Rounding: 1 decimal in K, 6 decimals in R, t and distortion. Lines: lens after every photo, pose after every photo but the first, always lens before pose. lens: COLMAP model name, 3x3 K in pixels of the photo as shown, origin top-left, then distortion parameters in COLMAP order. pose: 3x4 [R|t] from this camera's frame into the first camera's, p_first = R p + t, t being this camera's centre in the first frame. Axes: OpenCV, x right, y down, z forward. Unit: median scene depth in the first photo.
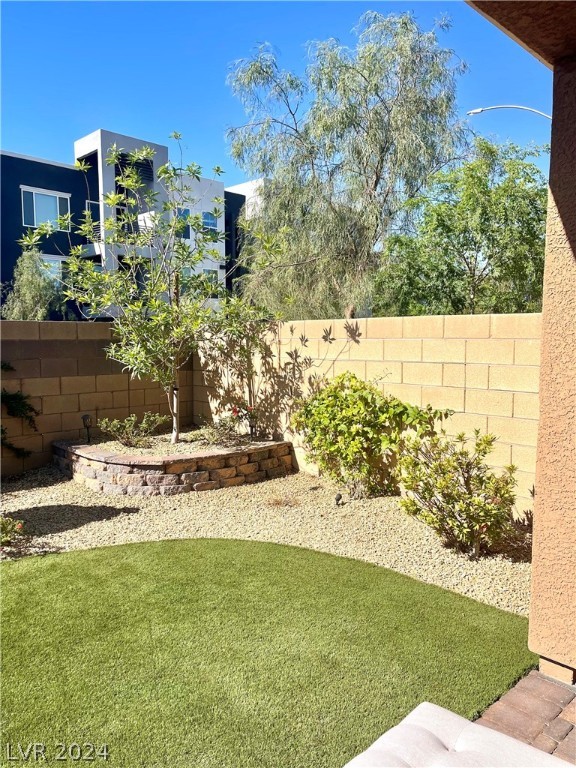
lens RADIAL K [[574.0, 0, 288.0], [0, 574.0, 384.0], [0, 0, 1]] dist [0.074462, -0.119885]
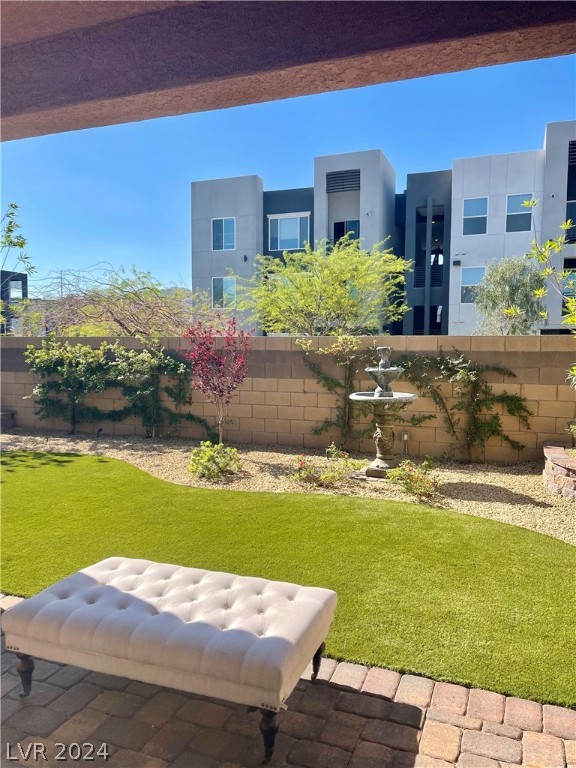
lens RADIAL K [[574.0, 0, 288.0], [0, 574.0, 384.0], [0, 0, 1]] dist [0.074462, -0.119885]
pose [[0.412256, 0.057723, -0.909238, 0.436253], [-0.078301, 0.996543, 0.027763, -0.003948], [0.907697, 0.059749, 0.415350, 0.069977]]
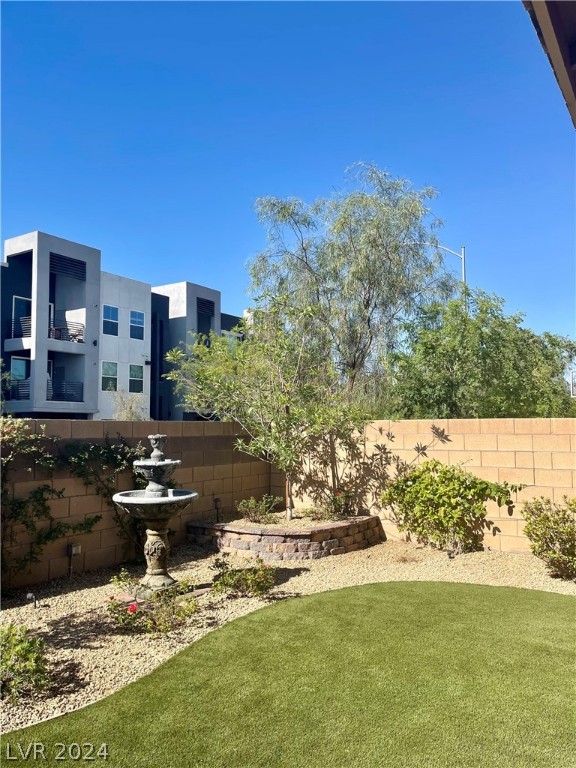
lens RADIAL K [[574.0, 0, 288.0], [0, 574.0, 384.0], [0, 0, 1]] dist [0.074462, -0.119885]
pose [[0.978725, 0.012187, 0.204816, -0.478960], [0.020580, 0.987370, -0.157092, 0.010366], [-0.204144, 0.157965, 0.966112, -0.247941]]
